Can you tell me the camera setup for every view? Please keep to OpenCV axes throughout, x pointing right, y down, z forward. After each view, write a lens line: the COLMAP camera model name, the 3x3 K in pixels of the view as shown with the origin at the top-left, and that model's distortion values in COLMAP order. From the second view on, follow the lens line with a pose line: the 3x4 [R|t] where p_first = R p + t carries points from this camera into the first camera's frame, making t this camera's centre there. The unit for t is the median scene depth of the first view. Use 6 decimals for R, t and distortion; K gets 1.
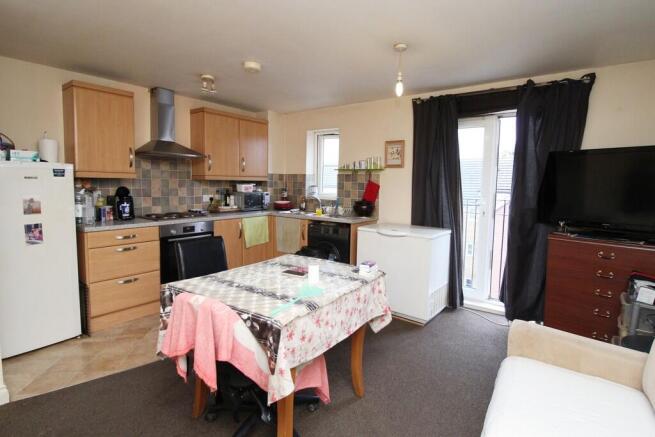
lens RADIAL K [[323.8, 0, 326.1], [0, 323.8, 209.8], [0, 0, 1]] dist [-0.000227, -0.016773]
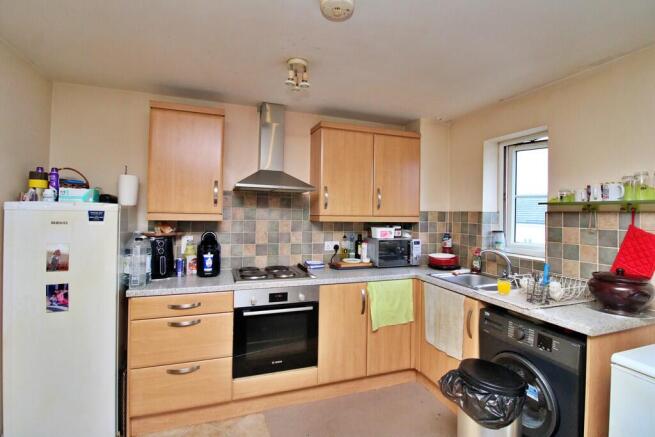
lens RADIAL K [[323.8, 0, 326.1], [0, 323.8, 209.8], [0, 0, 1]] dist [-0.000227, -0.016773]
pose [[0.847850, -0.011156, -0.530118, 0.011626], [-0.045859, 0.994489, -0.094274, -0.052432], [0.528249, 0.104241, 0.842667, 0.409461]]
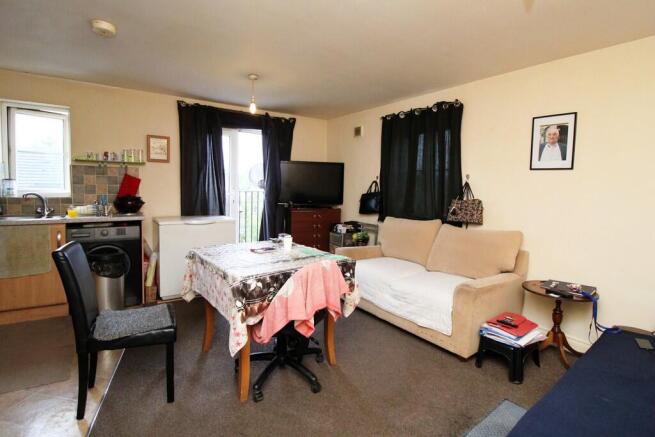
lens RADIAL K [[323.8, 0, 326.1], [0, 323.8, 209.8], [0, 0, 1]] dist [-0.000227, -0.016773]
pose [[0.322134, -0.077354, 0.943528, -0.557337], [0.063885, 0.996161, 0.059857, -0.007837], [-0.944536, 0.040995, 0.325839, 0.168163]]
